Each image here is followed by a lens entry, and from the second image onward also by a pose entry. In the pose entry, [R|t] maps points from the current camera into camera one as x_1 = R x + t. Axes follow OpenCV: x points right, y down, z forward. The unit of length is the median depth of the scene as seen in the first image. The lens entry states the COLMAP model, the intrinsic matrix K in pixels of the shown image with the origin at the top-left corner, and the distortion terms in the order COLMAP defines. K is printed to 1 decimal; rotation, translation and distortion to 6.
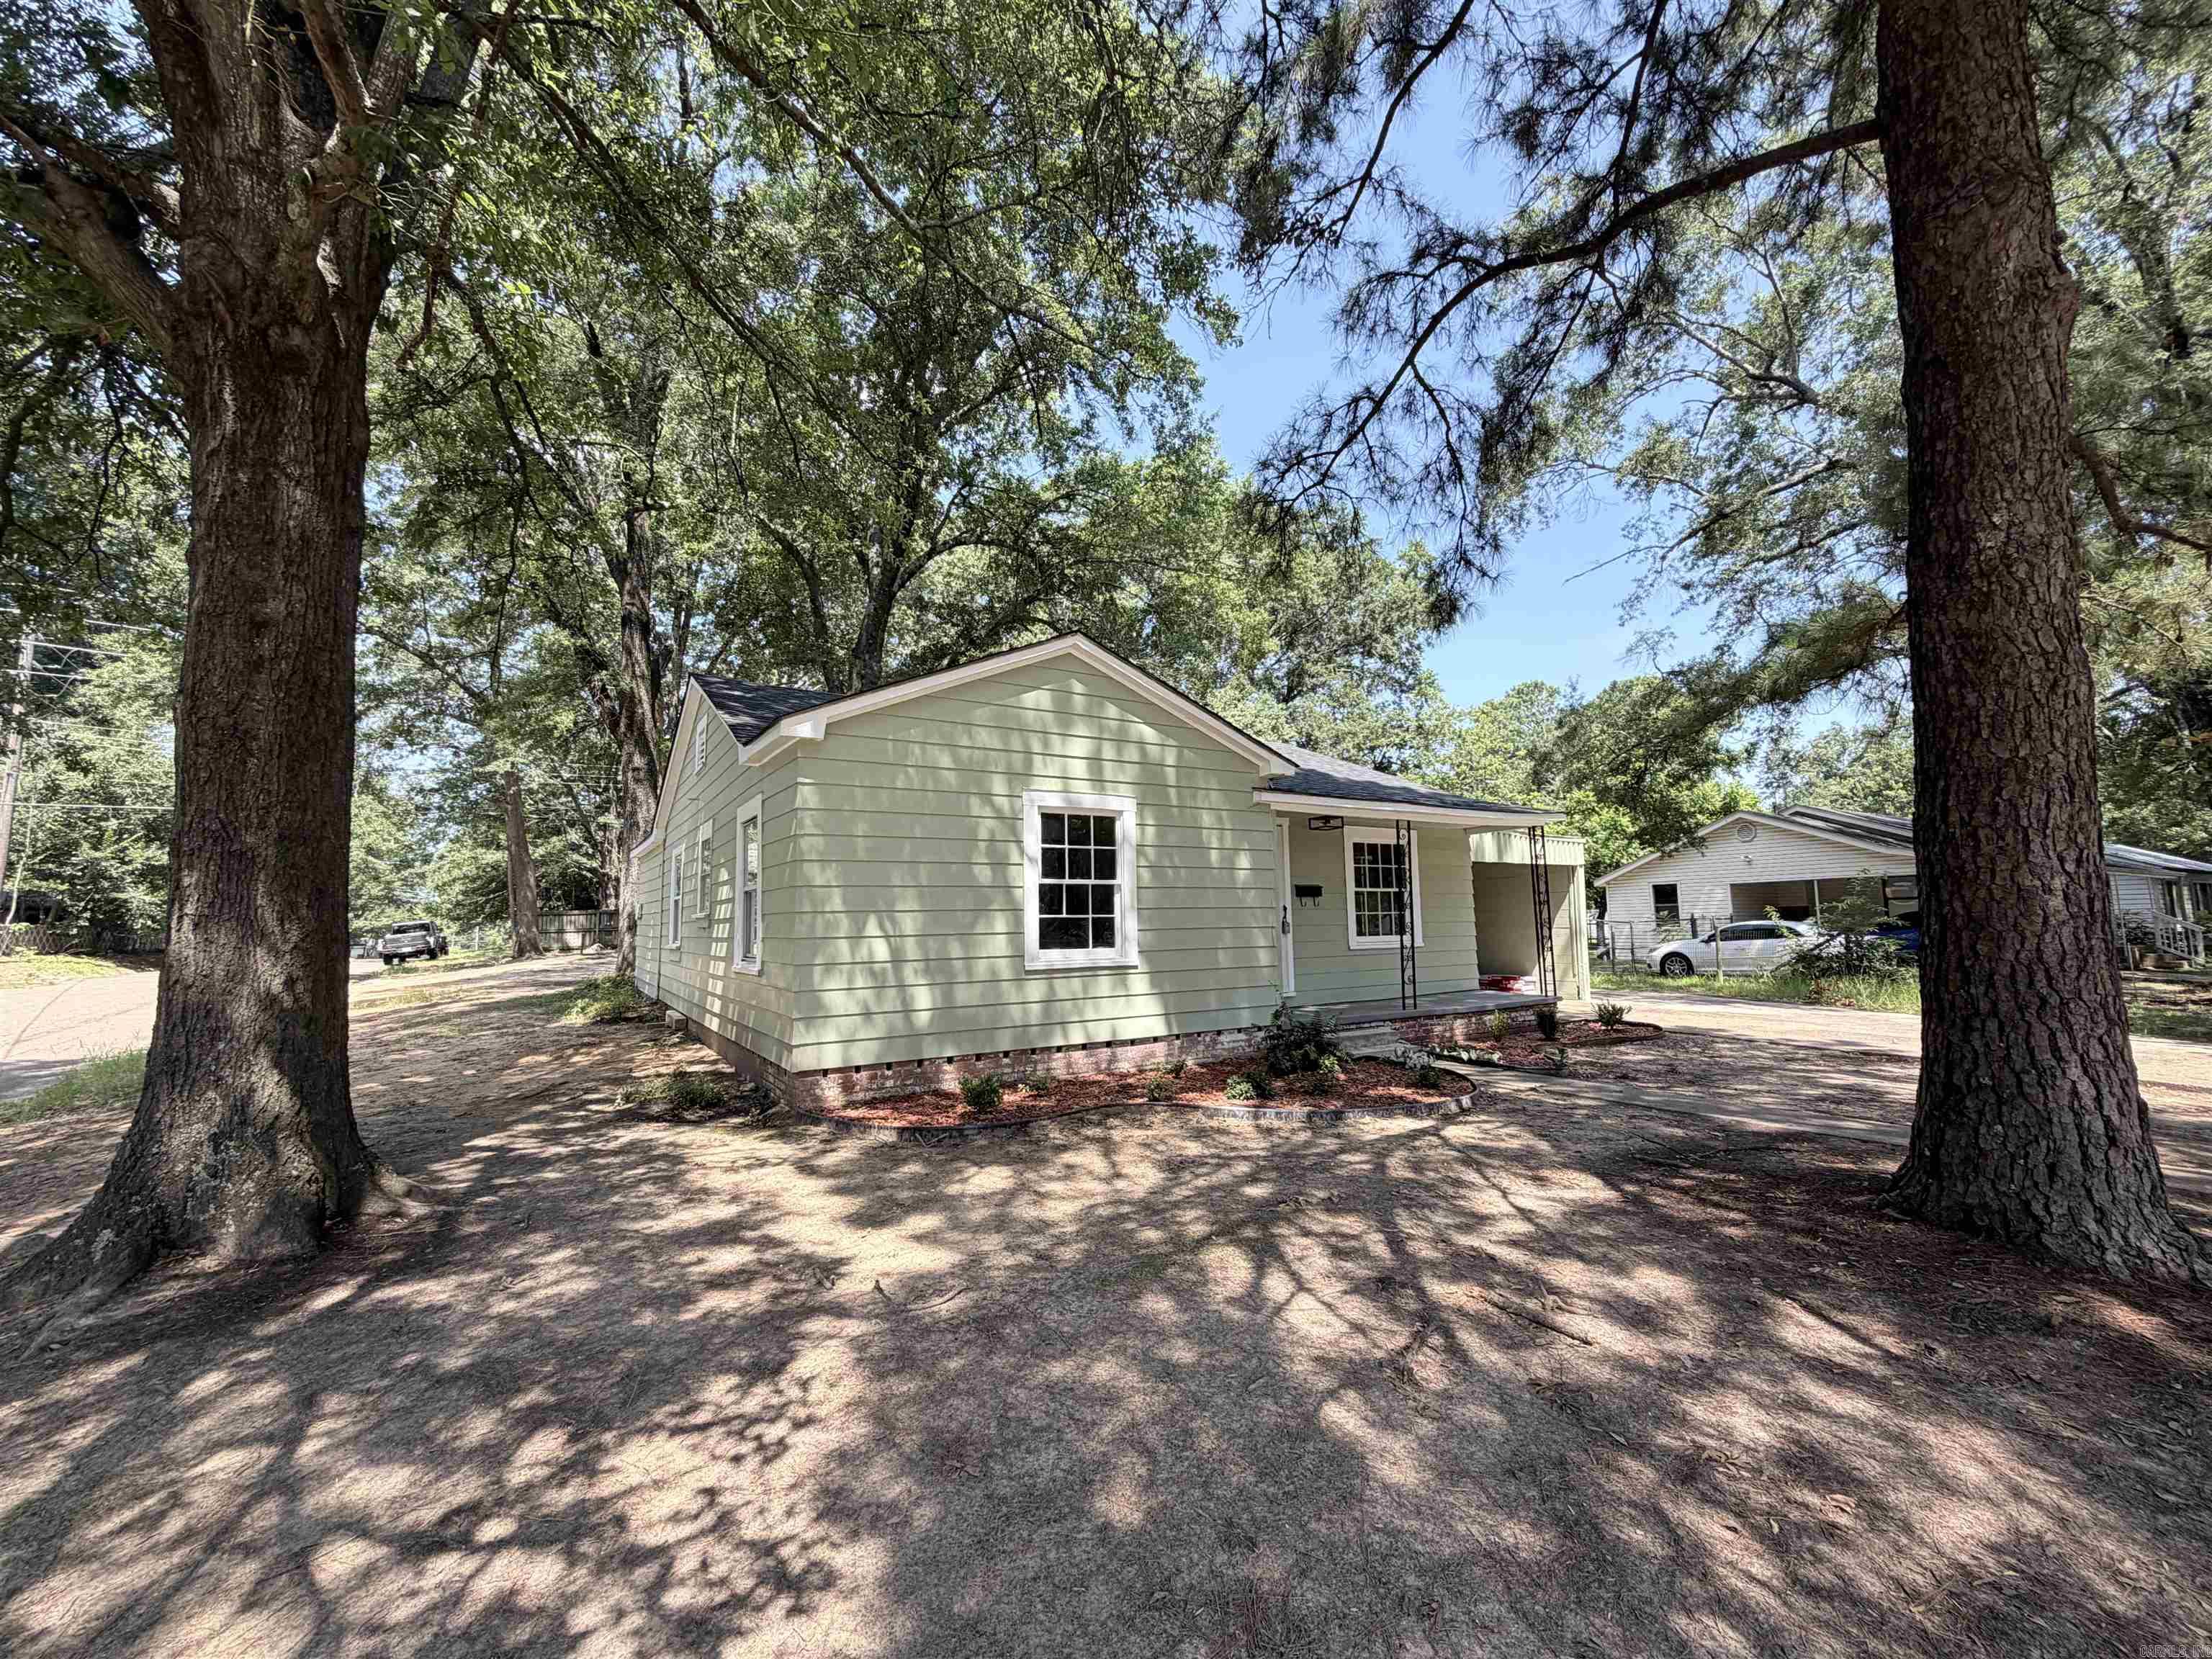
lens RADIAL K [[917.4, 0, 1109.1], [0, 917.4, 829.6], [0, 0, 1]] dist [-0.000432, -0.000010]
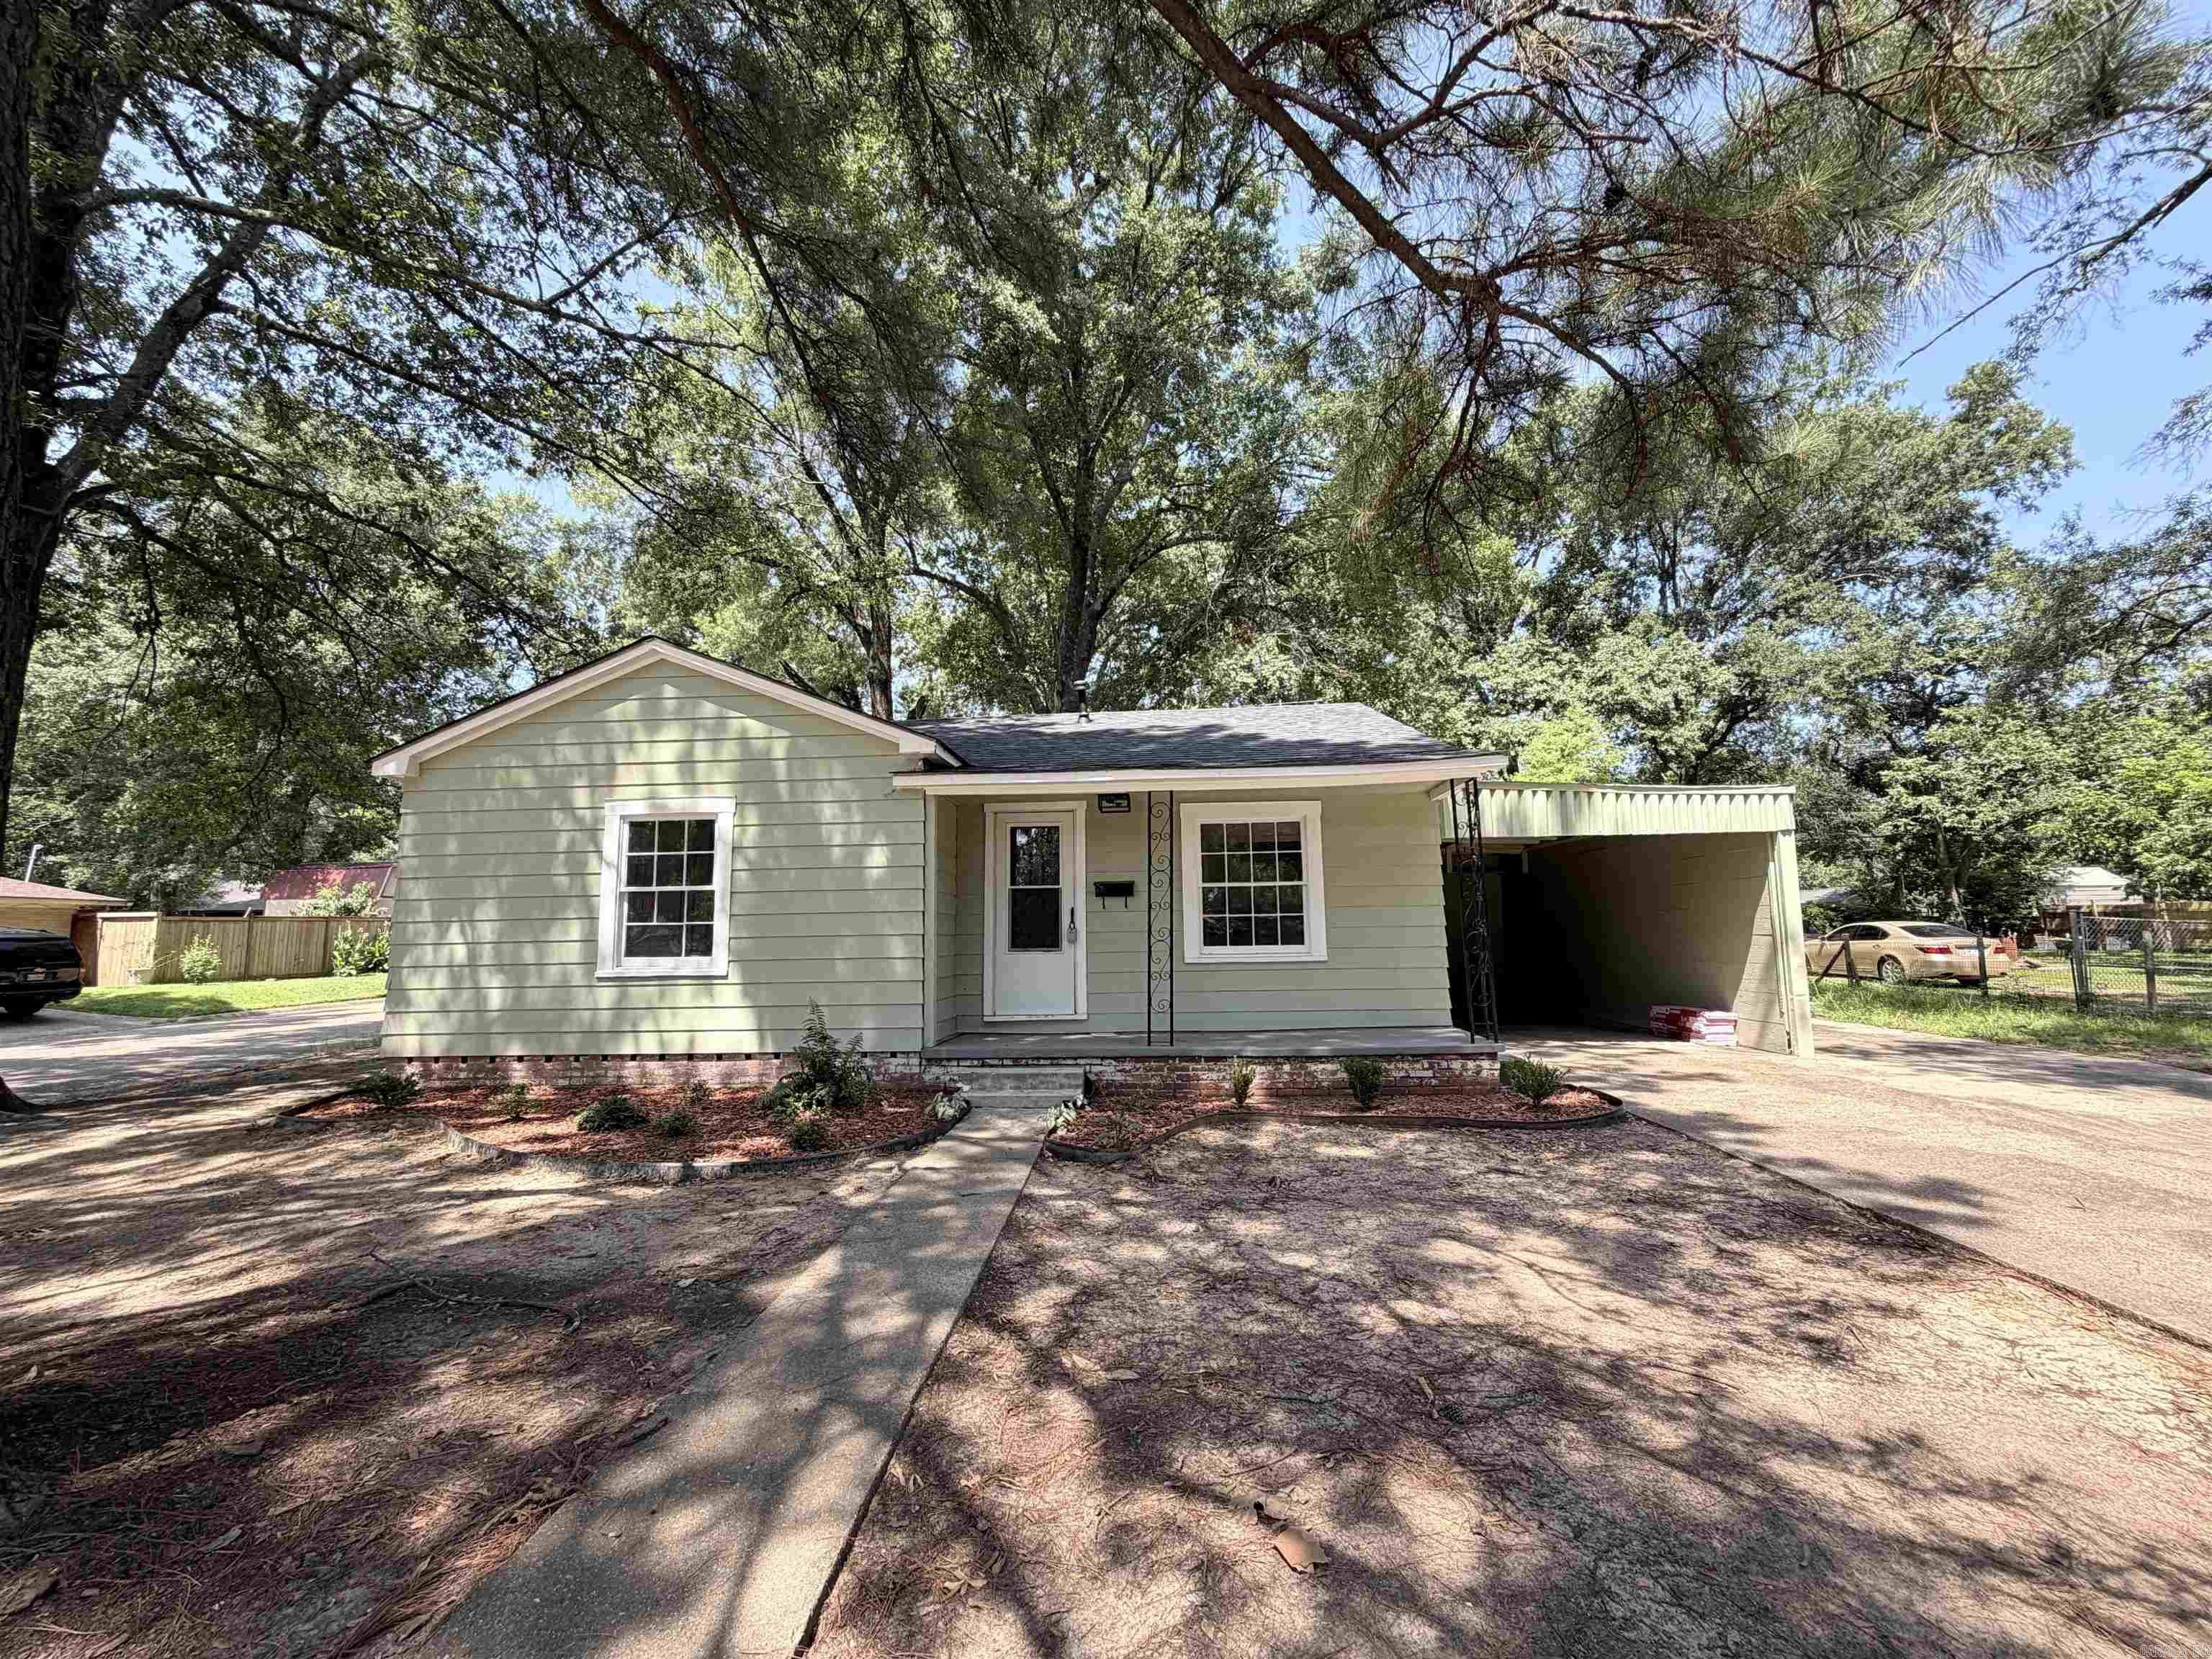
lens RADIAL K [[882.8, 0, 1100.9], [0, 882.8, 829.6], [0, 0, 1]] dist [-0.000191, 0.000056]
pose [[0.817135, -0.066962, -0.572544, 0.859395], [0.061161, 0.997695, -0.029397, 0.048446], [0.573193, -0.010996, 0.819347, 0.474887]]
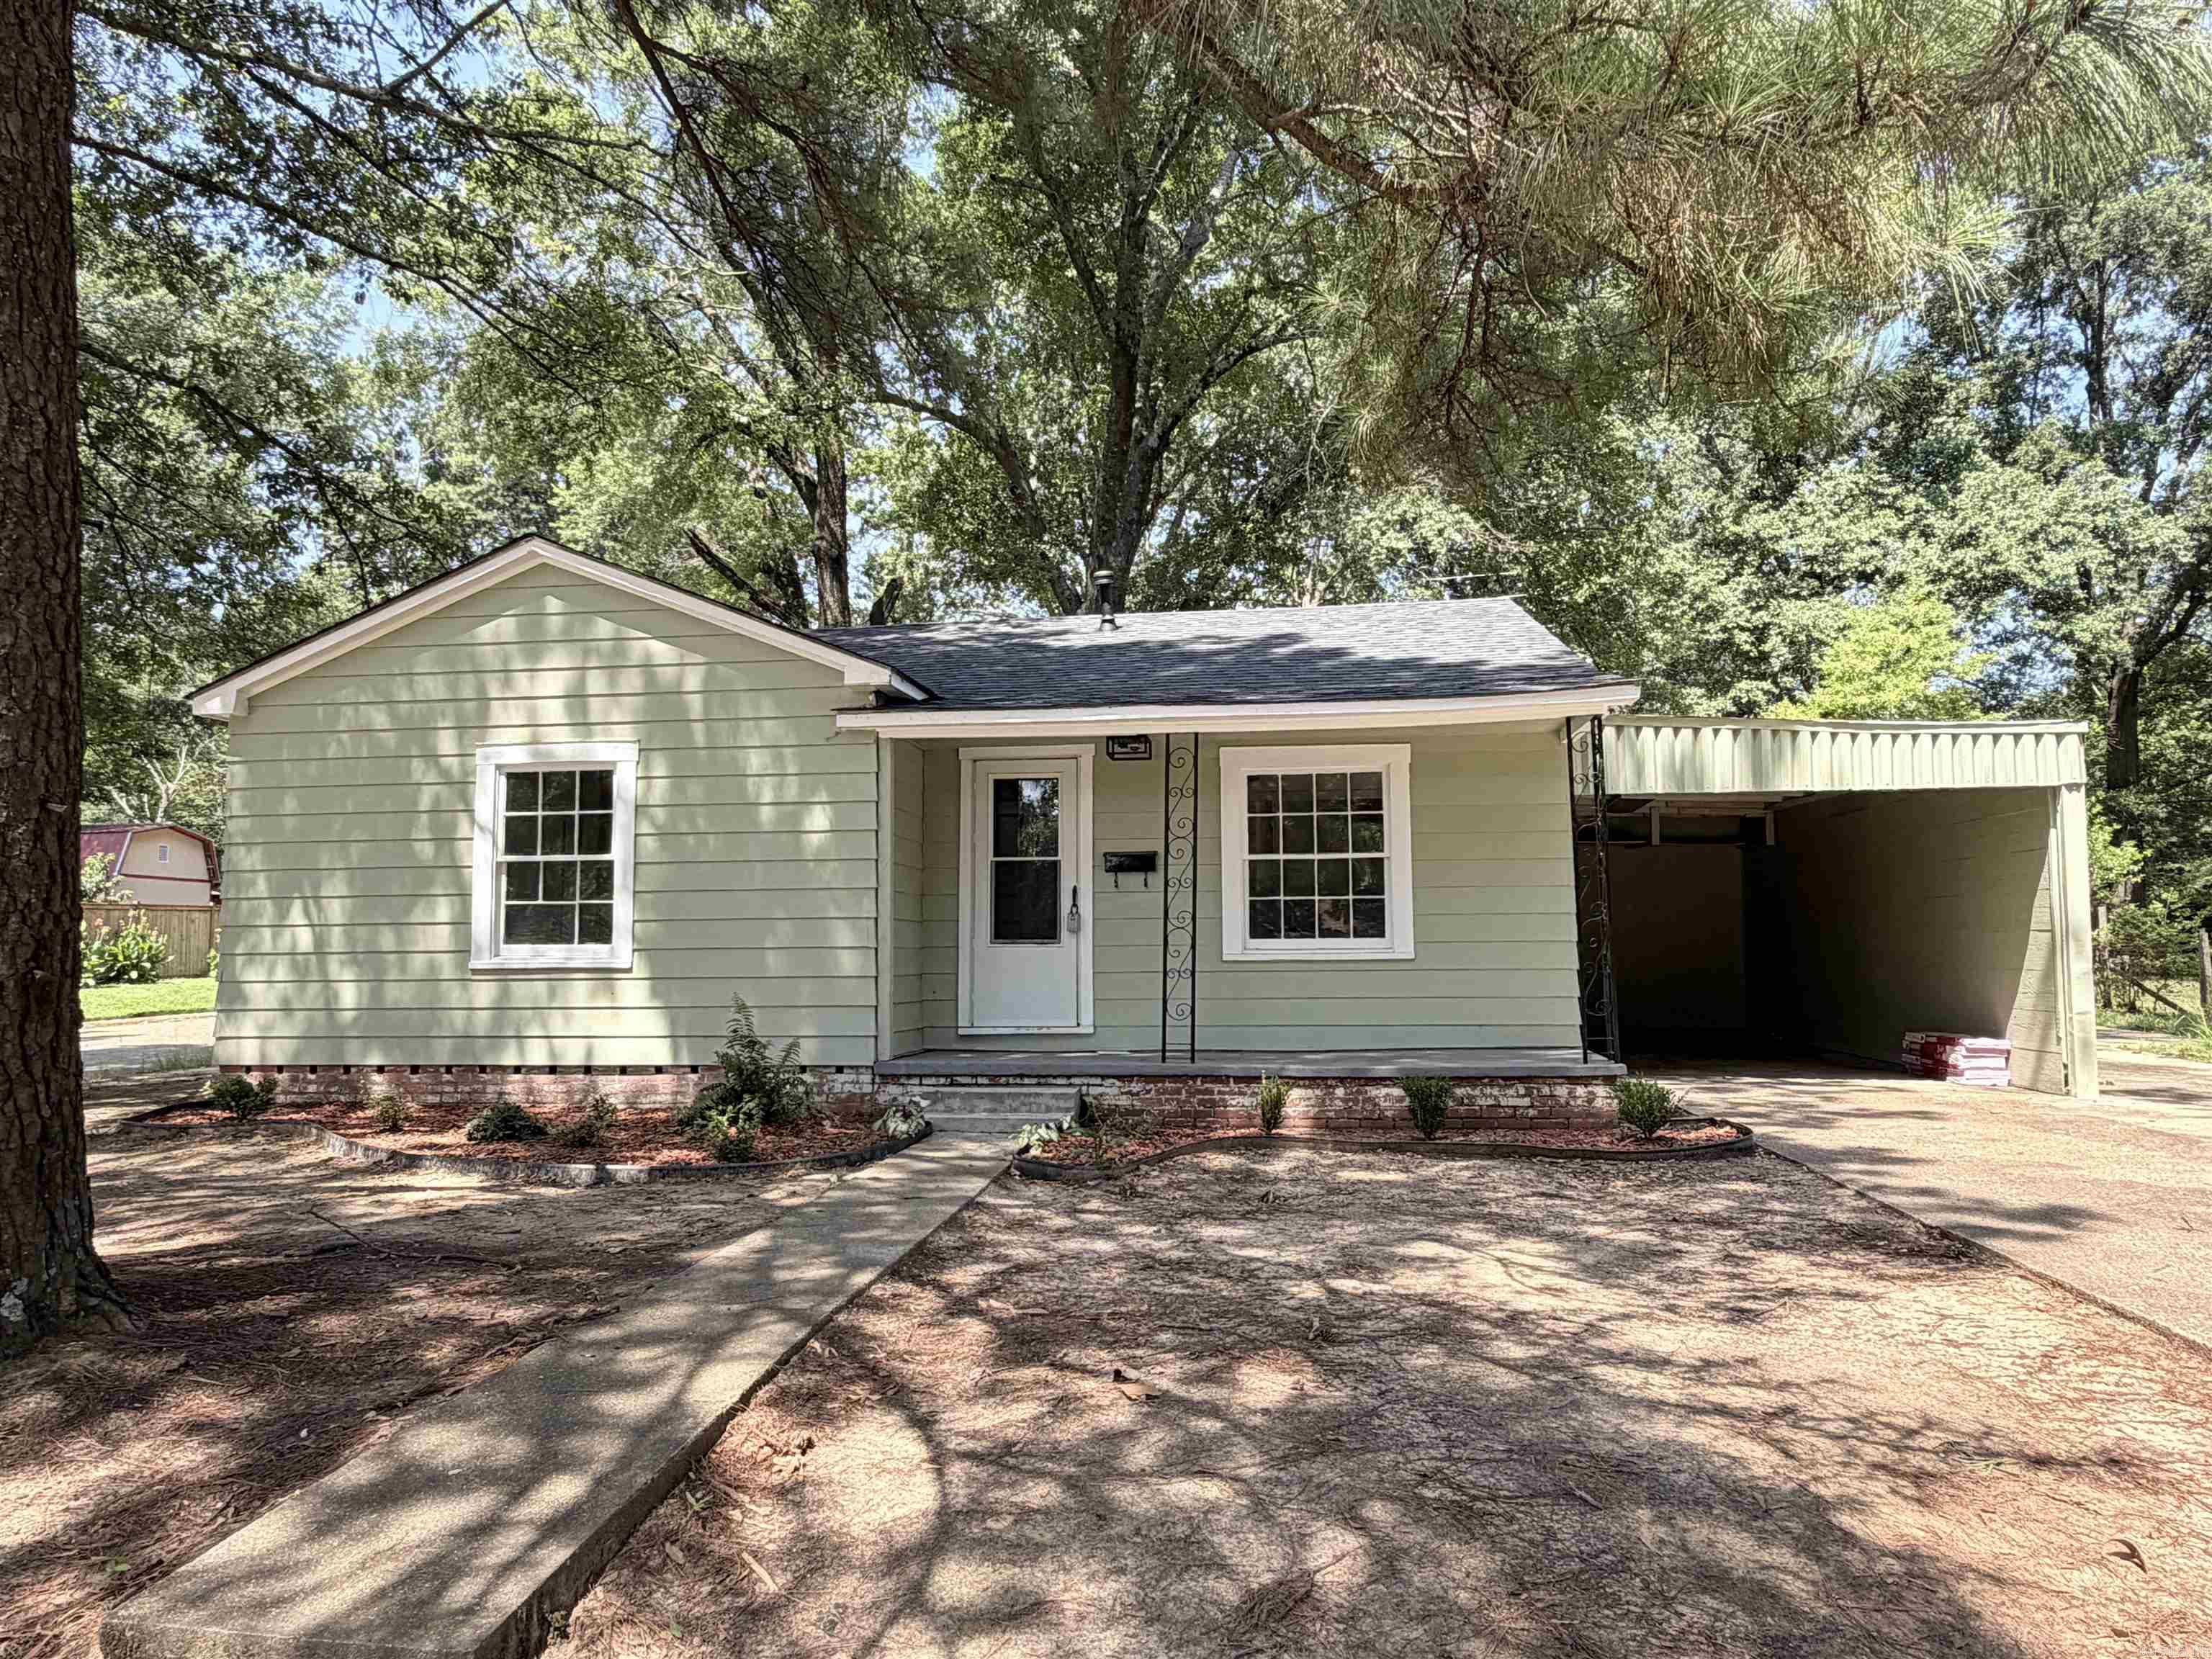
lens RADIAL K [[1427.6, 0, 1095.8], [0, 1427.6, 831.2], [0, 0, 1]] dist [-0.000787, 0.000698]
pose [[0.776820, -0.042257, -0.628303, 1.038077], [0.058680, 0.998262, 0.005412, 0.052750], [0.626982, -0.041073, 0.777950, 0.338588]]
